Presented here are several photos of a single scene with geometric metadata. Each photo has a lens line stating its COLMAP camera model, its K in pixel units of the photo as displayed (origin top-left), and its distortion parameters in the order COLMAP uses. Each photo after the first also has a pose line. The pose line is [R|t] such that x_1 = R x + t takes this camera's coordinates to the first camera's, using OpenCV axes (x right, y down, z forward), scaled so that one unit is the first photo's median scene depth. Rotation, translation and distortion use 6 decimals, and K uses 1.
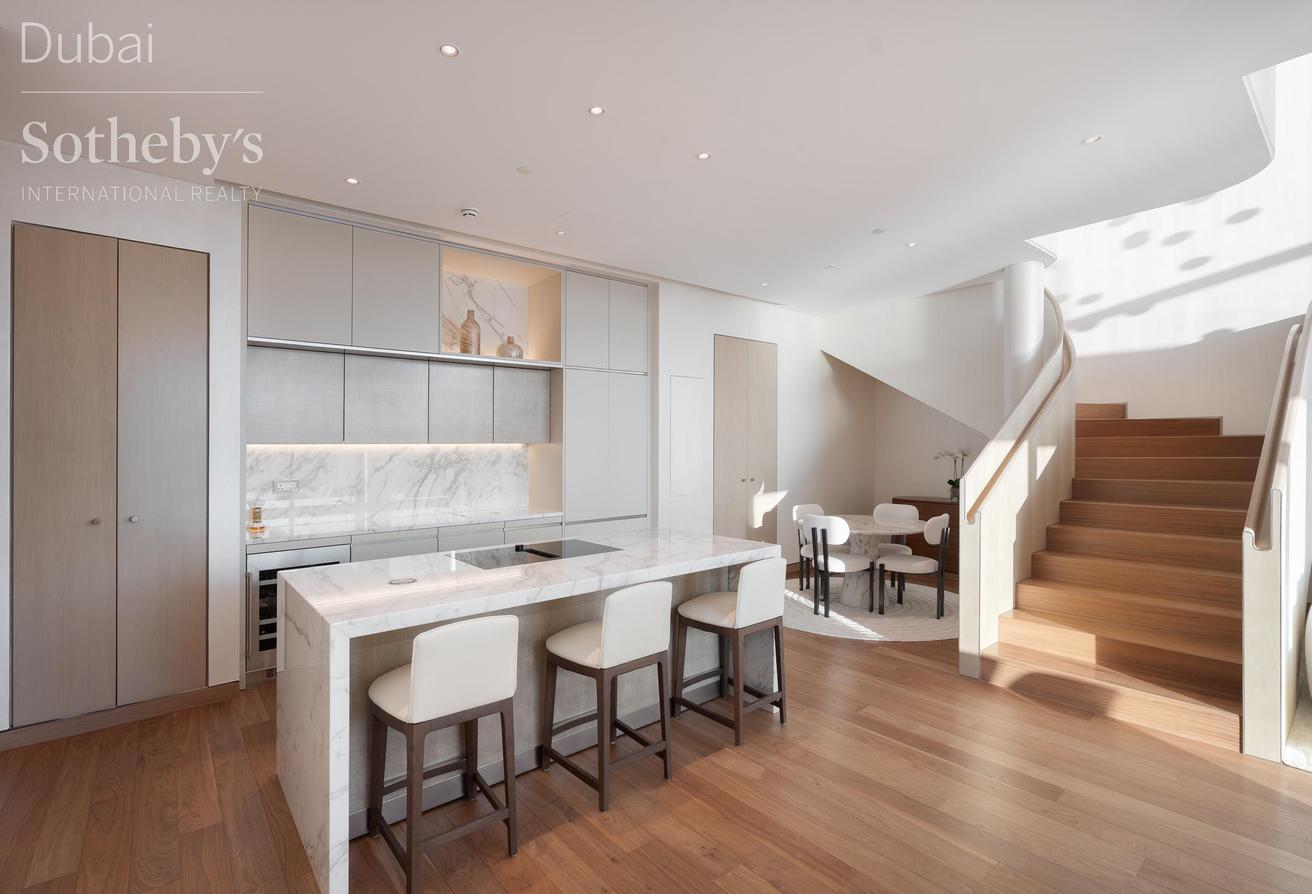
lens RADIAL K [[604.6, 0, 652.6], [0, 604.6, 445.1], [0, 0, 1]] dist [-0.003415, 0.000142]
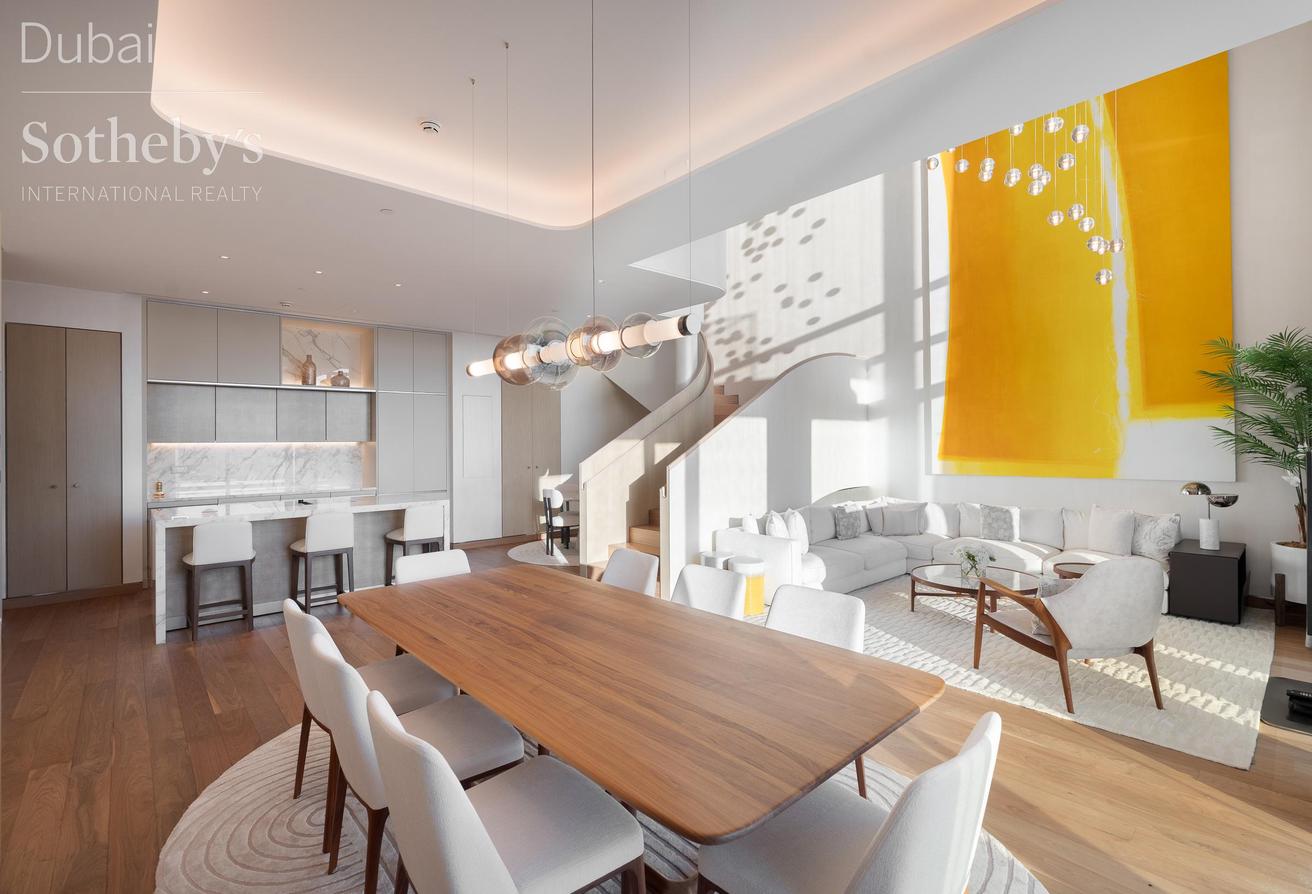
lens RADIAL K [[603.2, 0, 658.7], [0, 603.2, 445.4], [0, 0, 1]] dist [0.000285, 0.000100]
pose [[0.999439, -0.000676, 0.033470, 0.585831], [0.000371, 0.999958, 0.009123, -0.008833], [-0.033475, -0.009106, 0.999398, -0.614295]]
